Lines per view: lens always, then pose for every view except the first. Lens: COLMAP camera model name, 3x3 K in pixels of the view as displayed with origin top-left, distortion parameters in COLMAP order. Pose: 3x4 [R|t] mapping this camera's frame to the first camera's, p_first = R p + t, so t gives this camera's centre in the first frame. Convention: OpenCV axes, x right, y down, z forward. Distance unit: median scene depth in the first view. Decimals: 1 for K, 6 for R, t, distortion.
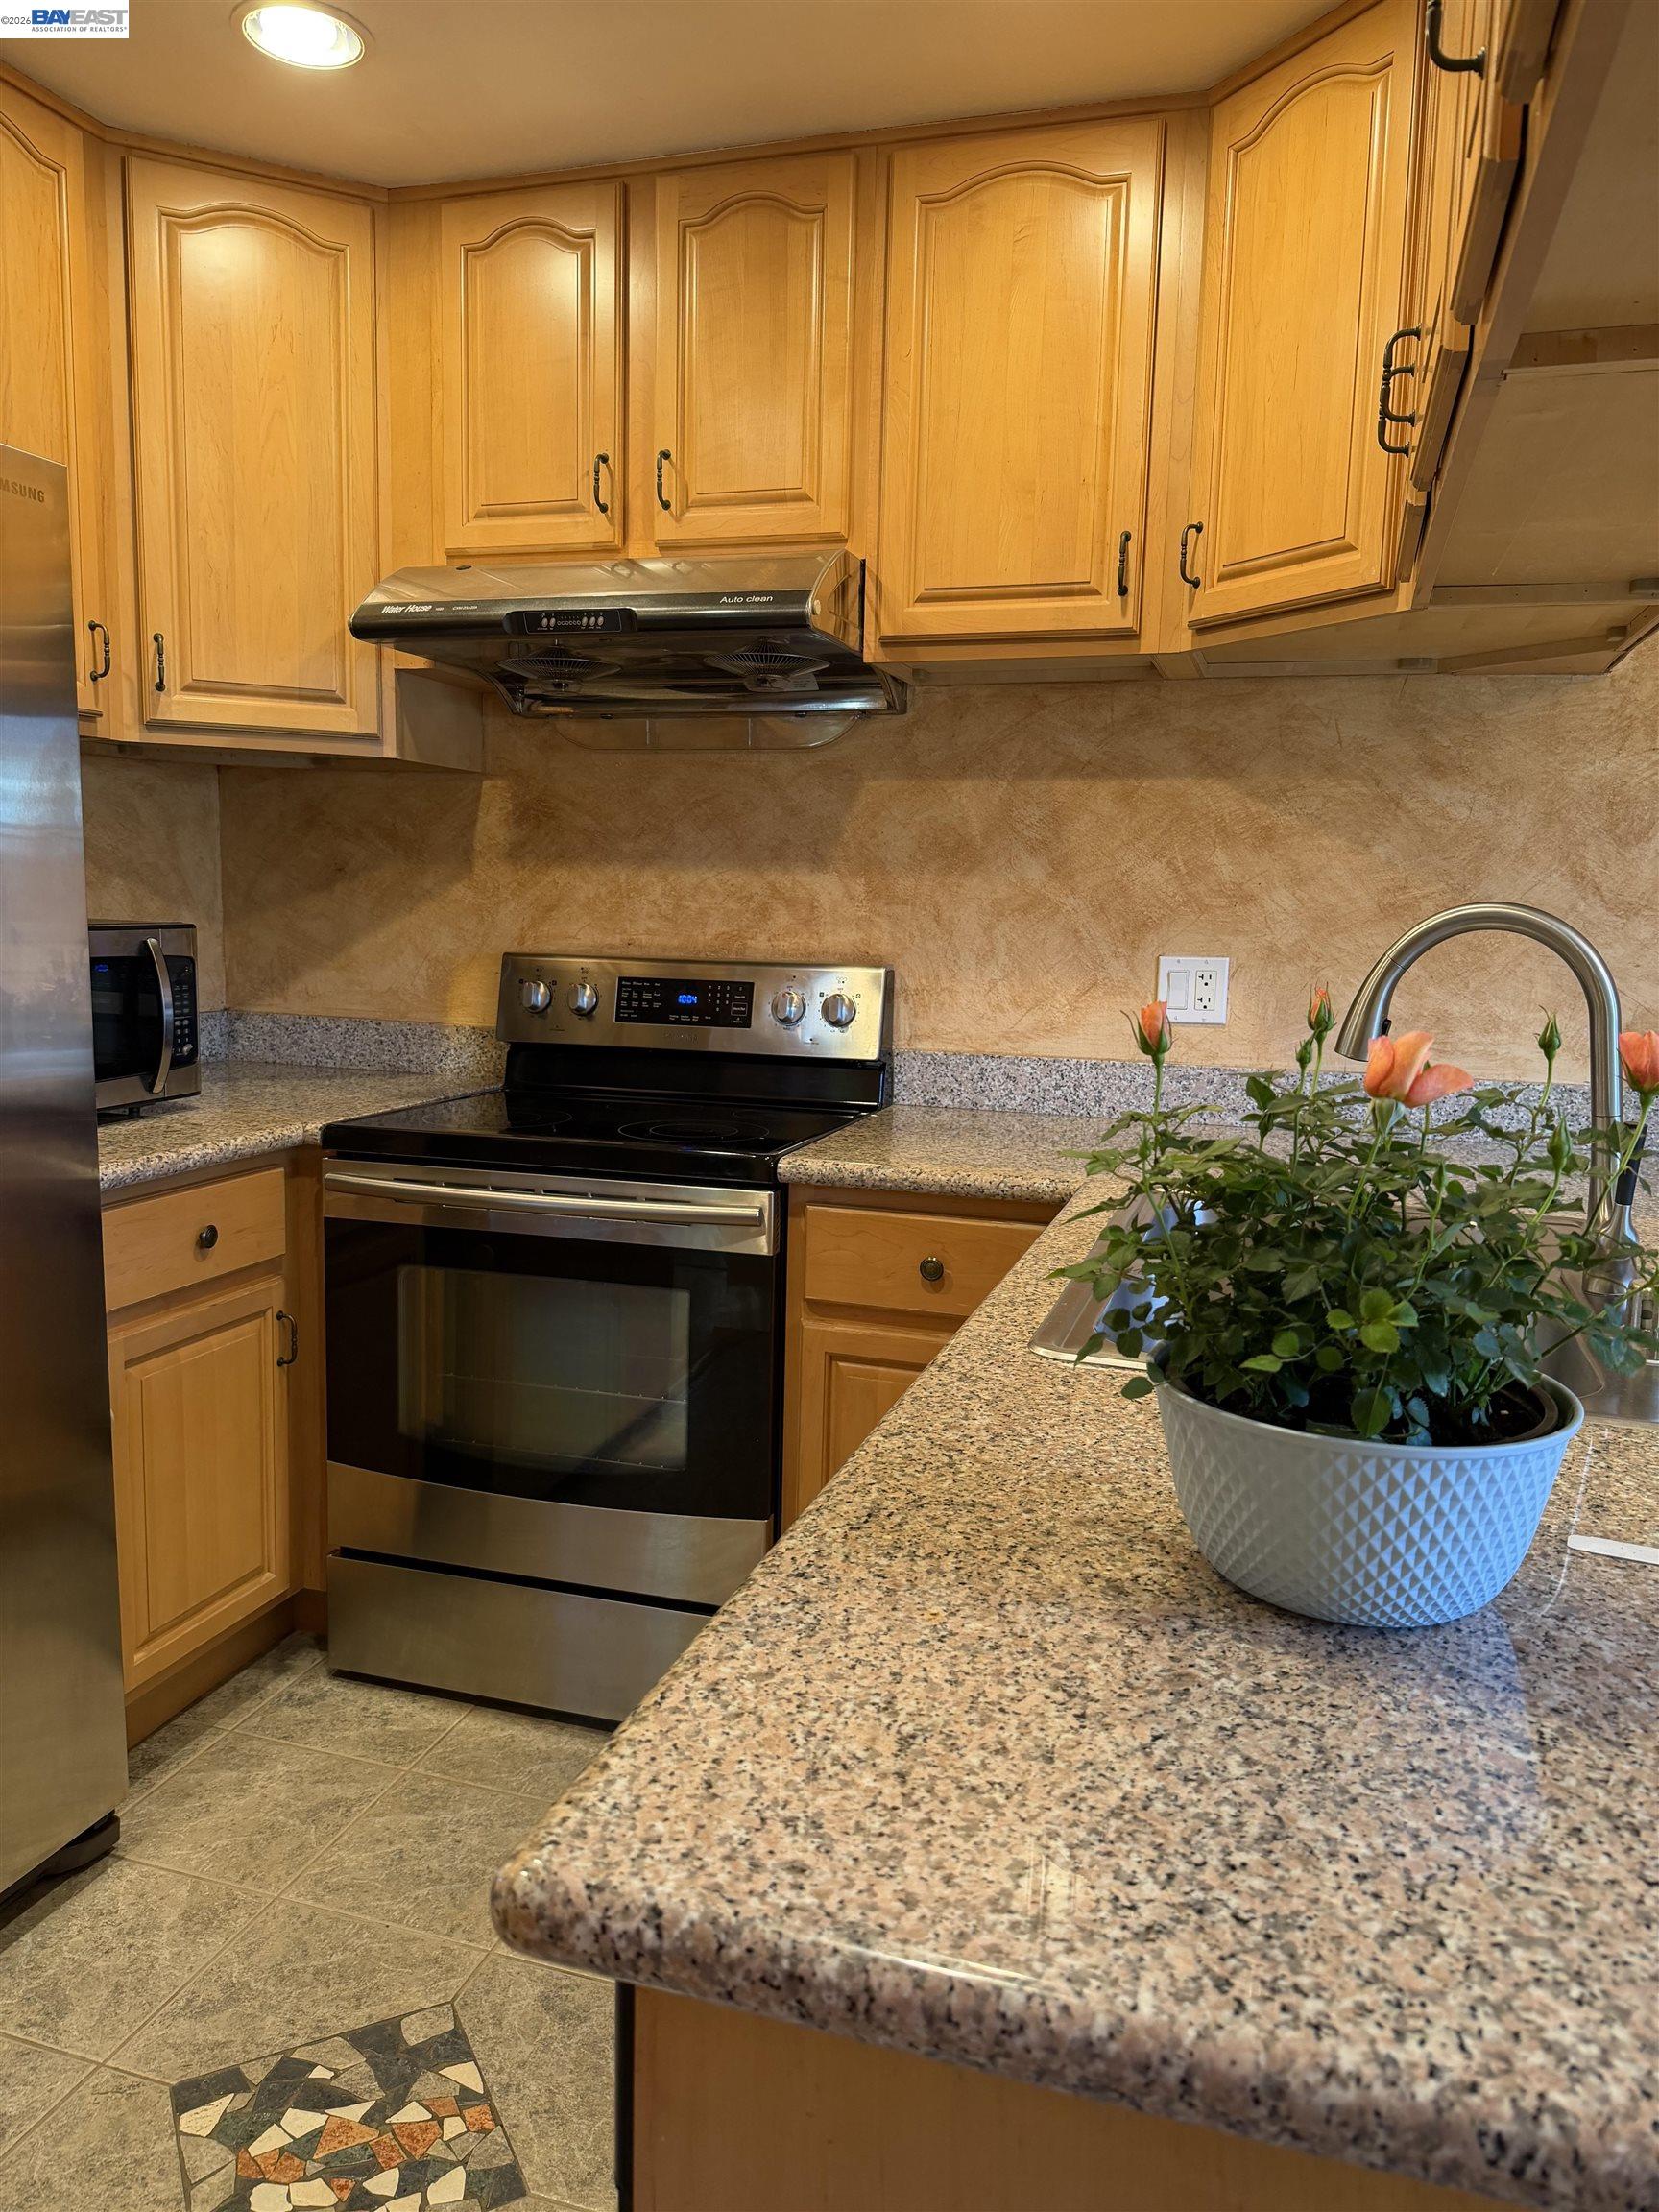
lens RADIAL K [[1551.2, 0, 789.0], [0, 1551.2, 1127.0], [0, 0, 1]] dist [0.067968, -0.088203]
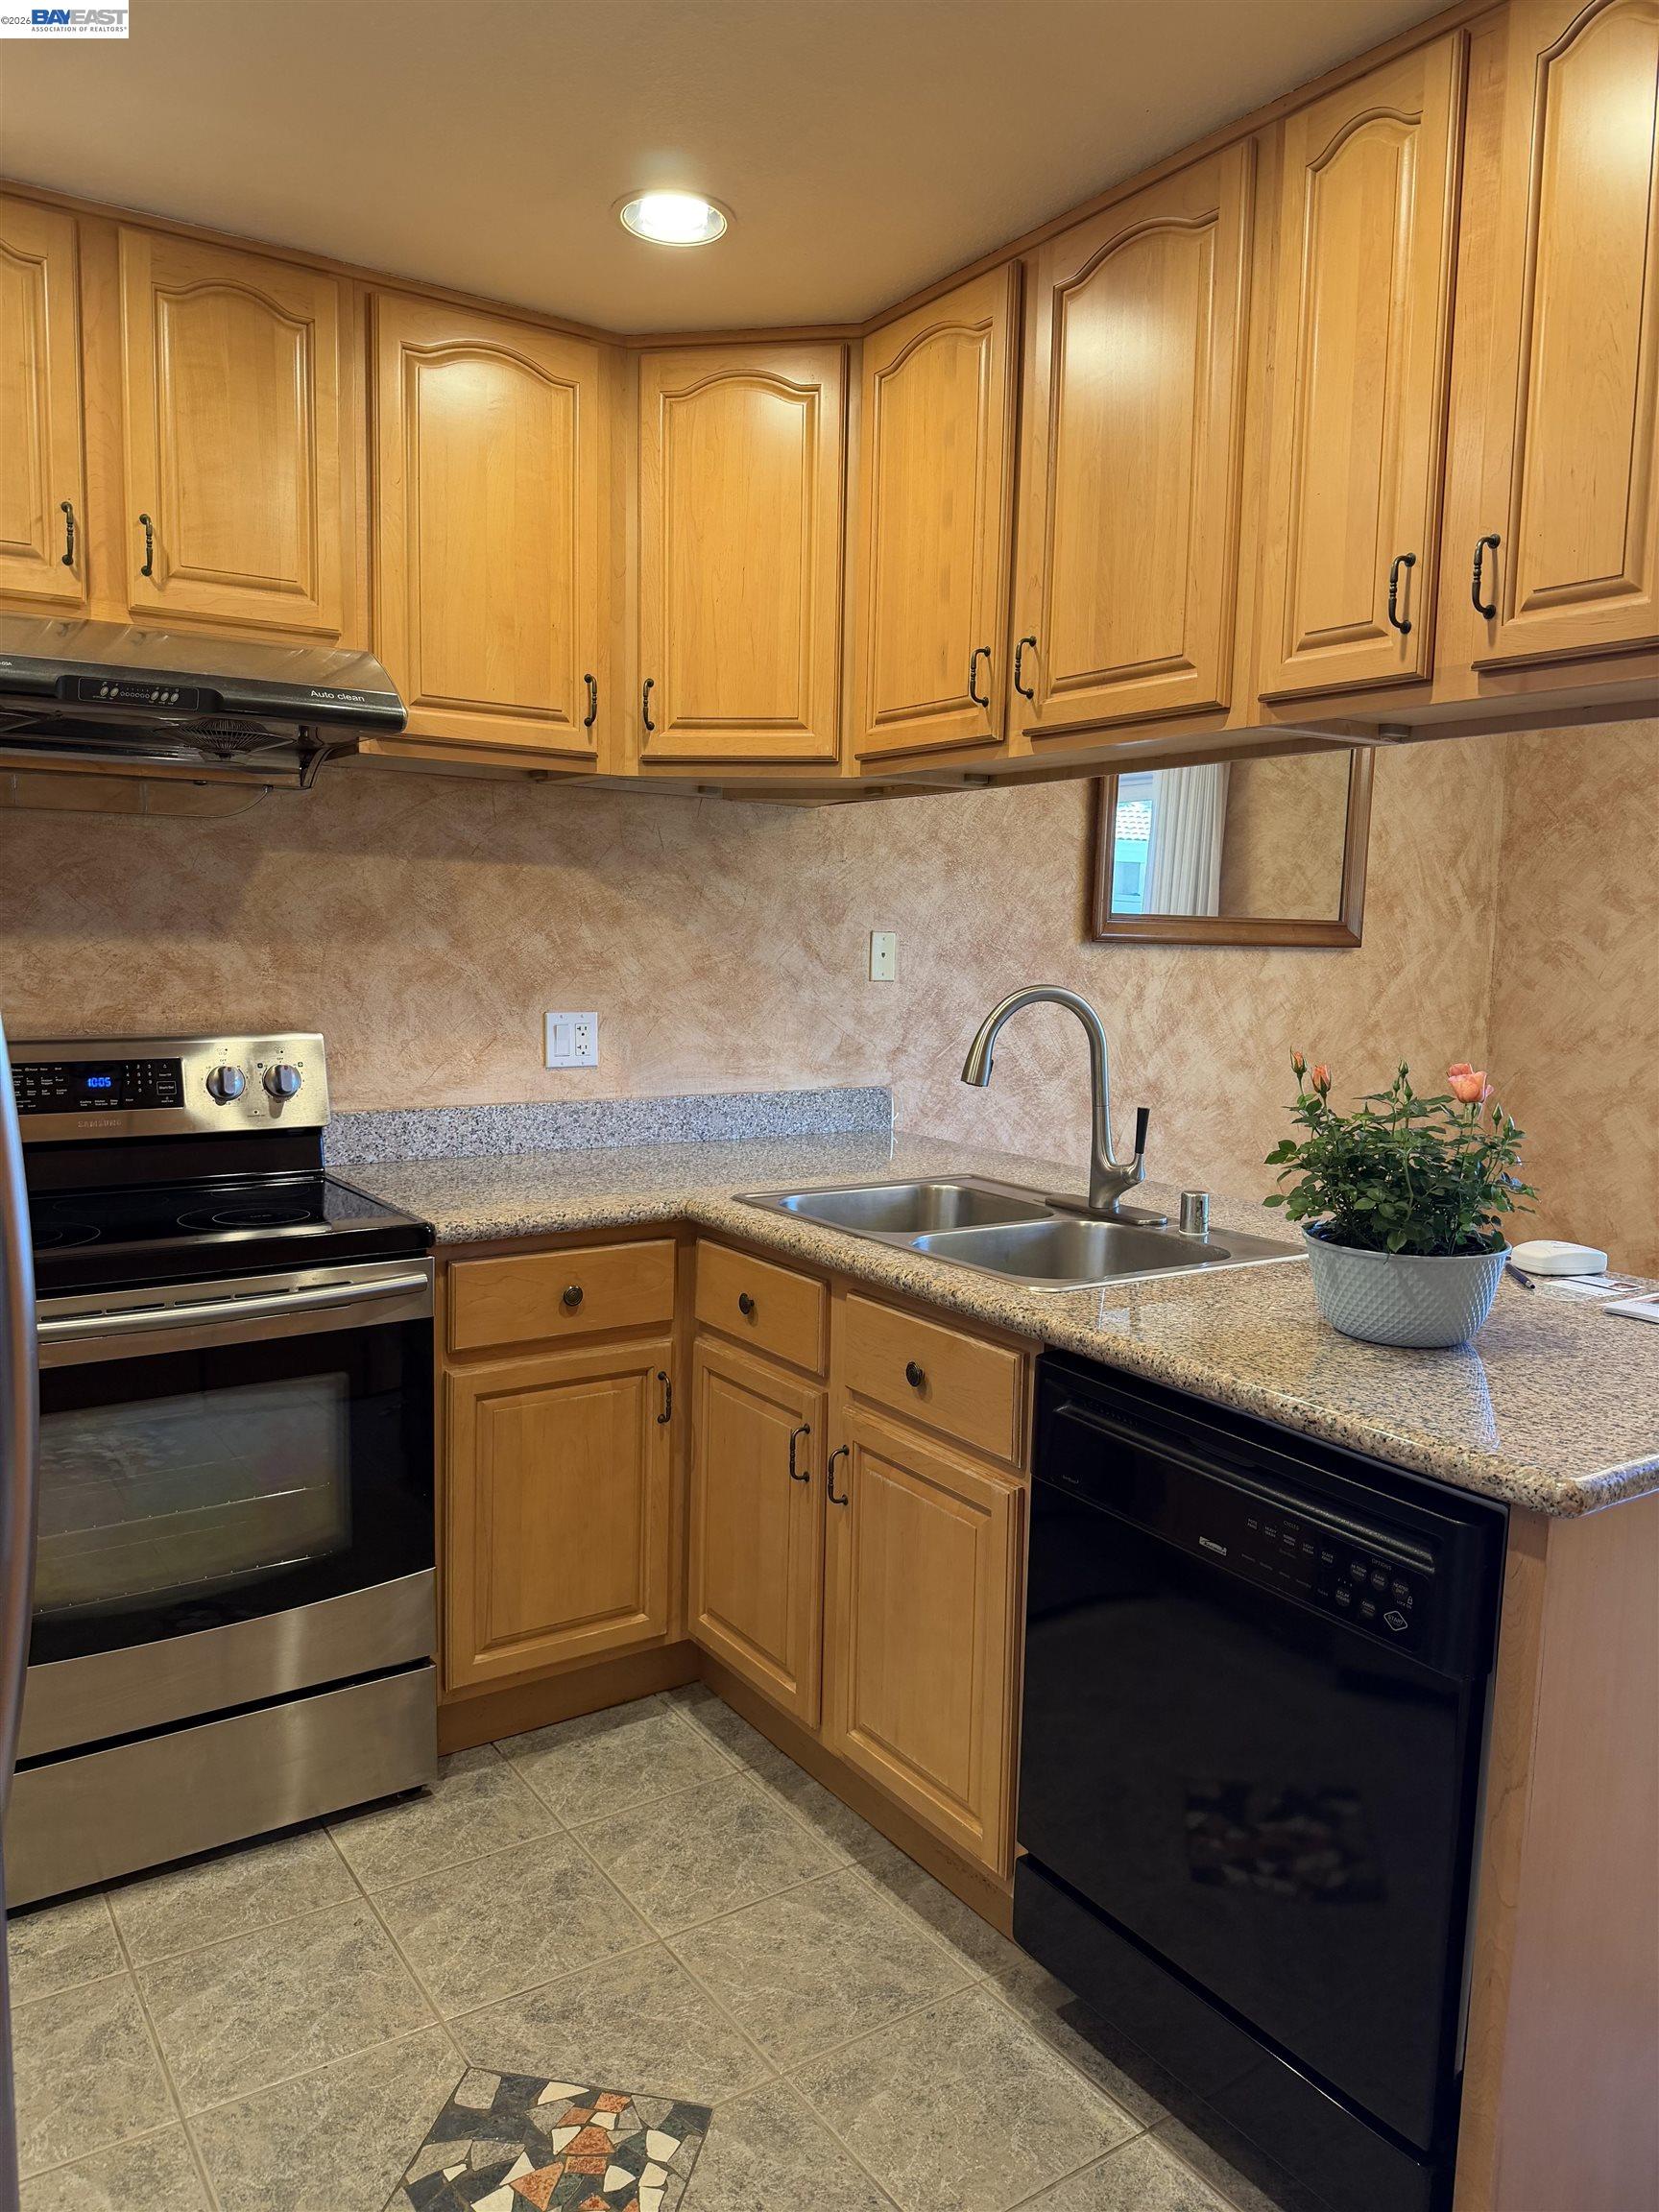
lens RADIAL K [[1551.2, 0, 858.7], [0, 1551.2, 1121.4], [0, 0, 1]] dist [0.067968, -0.088203]
pose [[0.608324, -0.105650, 0.786626, -0.575344], [0.110093, 0.992752, 0.048196, -0.060026], [-0.786016, 0.057283, 0.615546, 0.088620]]
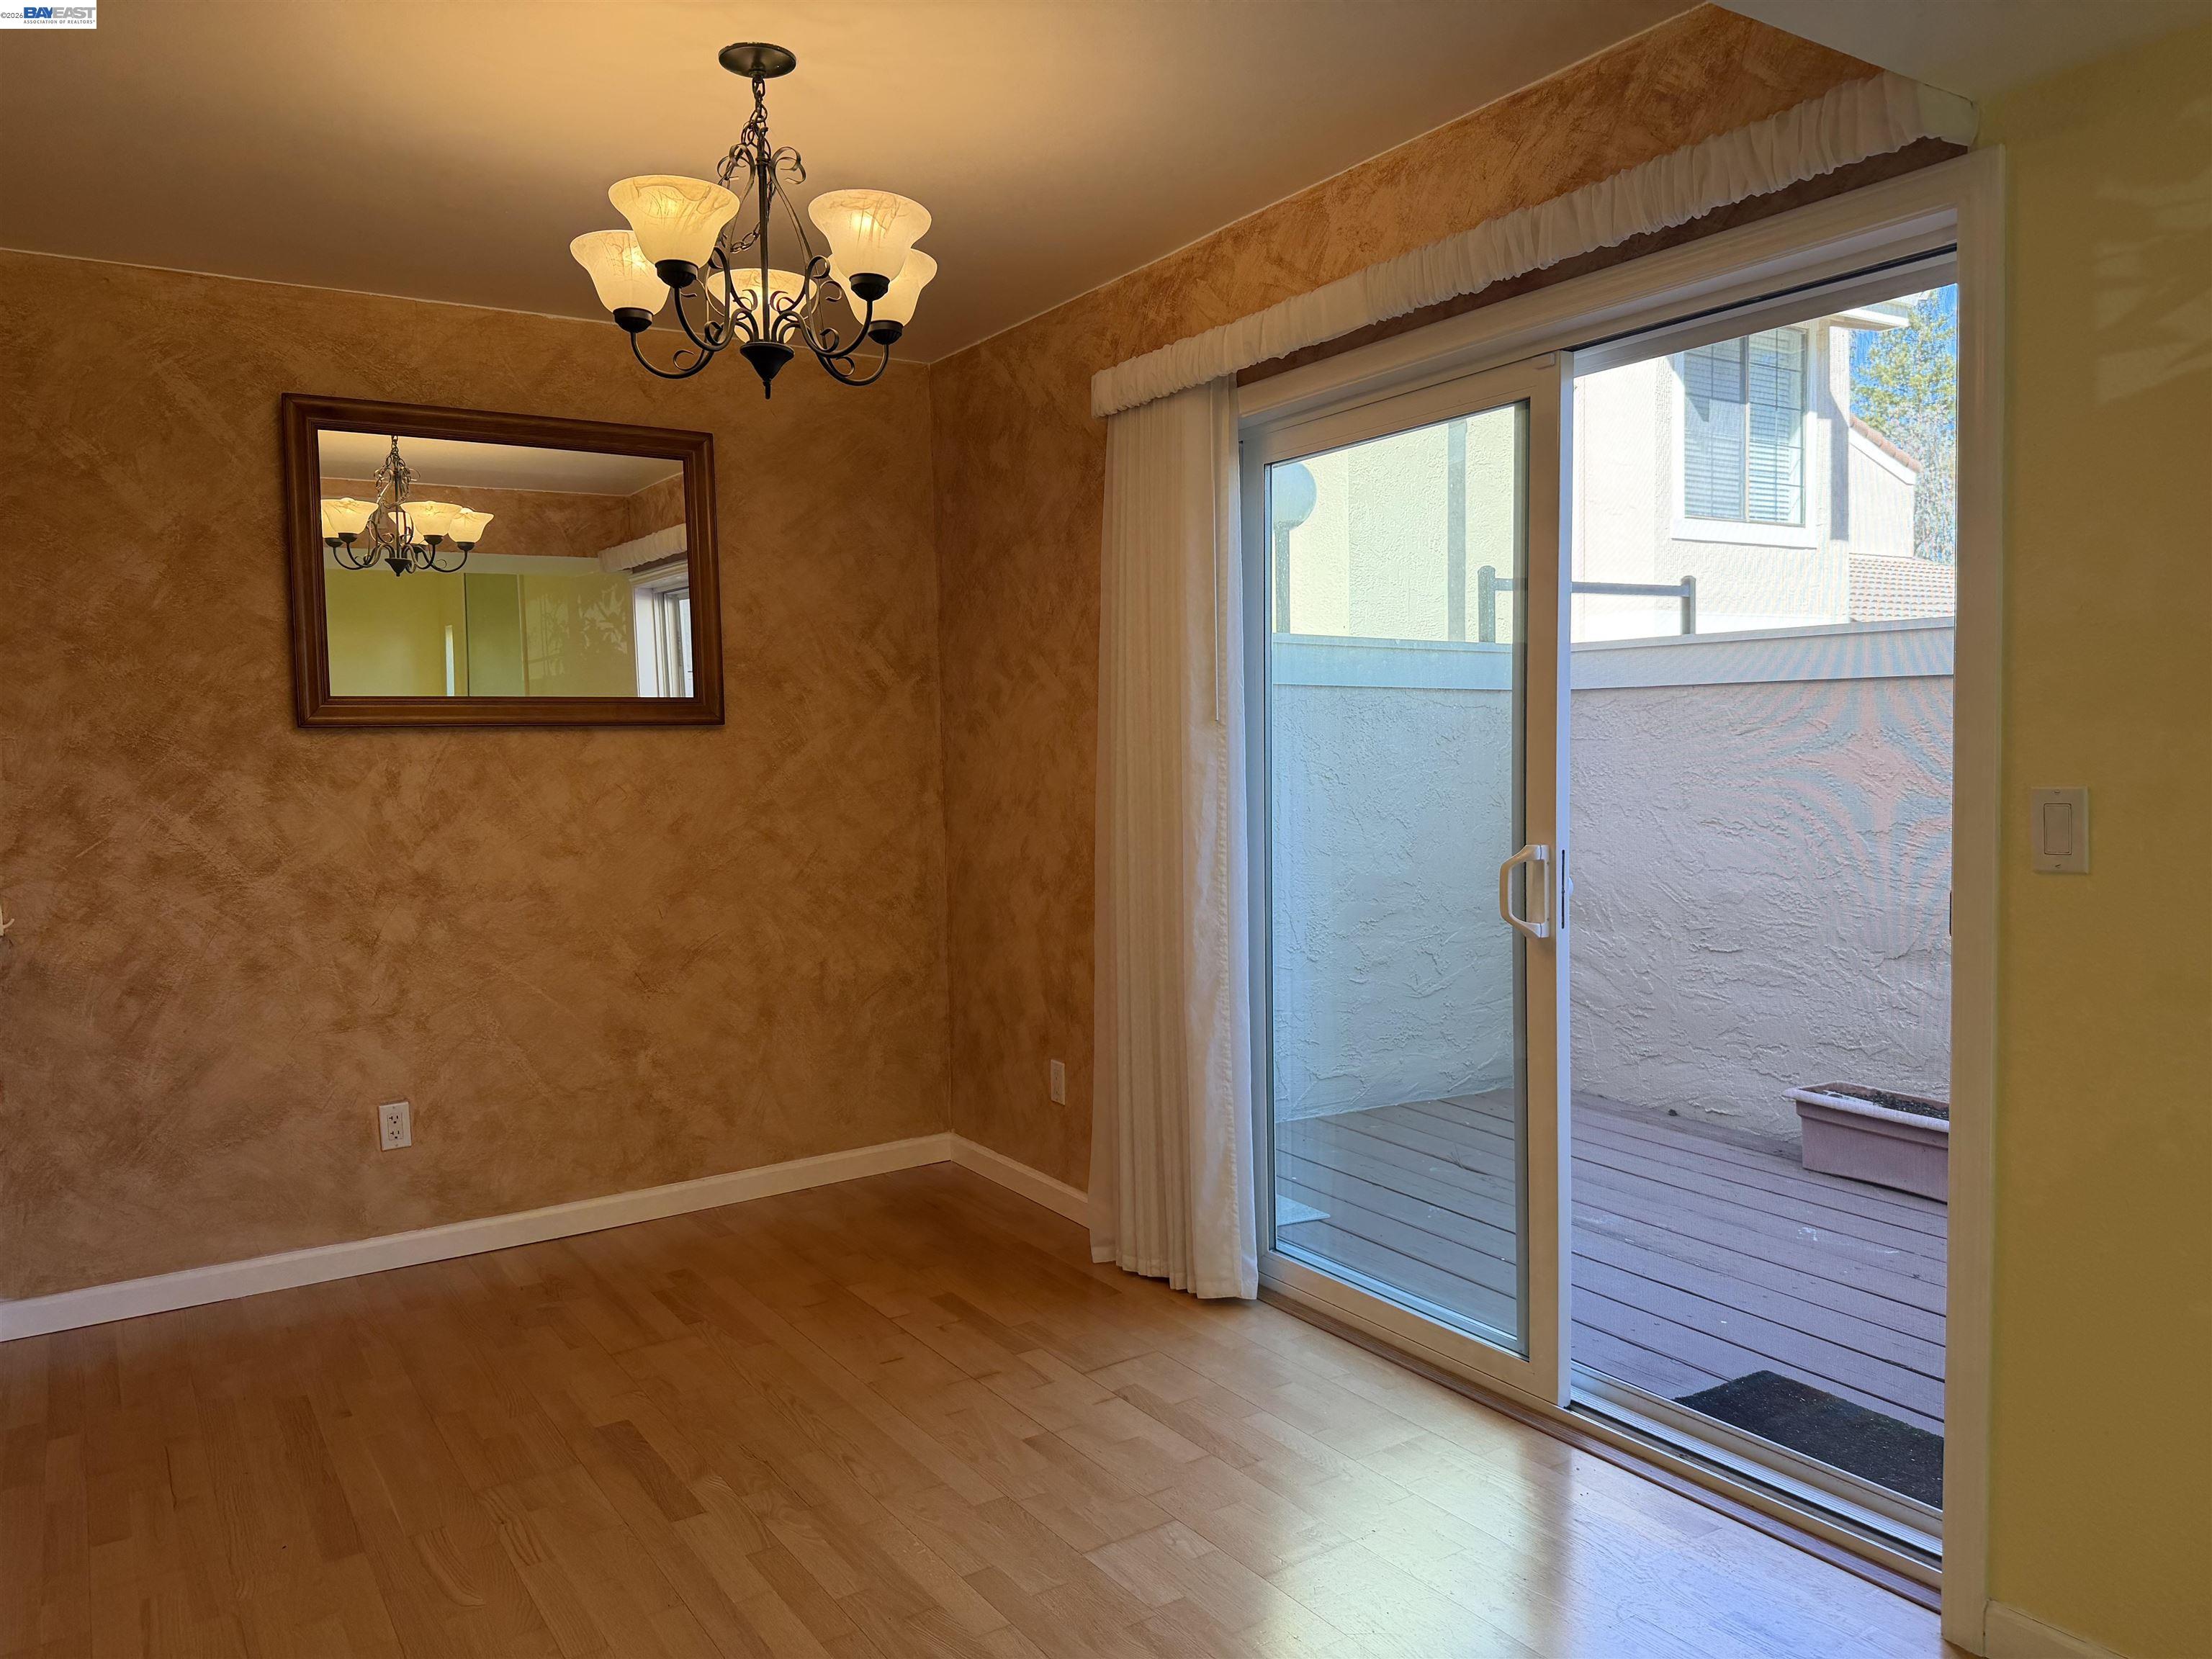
lens RADIAL K [[1551.2, 0, 1112.5], [0, 1551.2, 856.8], [0, 0, 1]] dist [0.067968, -0.088203]
pose [[0.615345, -0.097488, 0.782206, 0.098889], [0.153155, 0.988199, 0.002677, 0.092517], [-0.773236, 0.118151, 0.623014, -0.633176]]
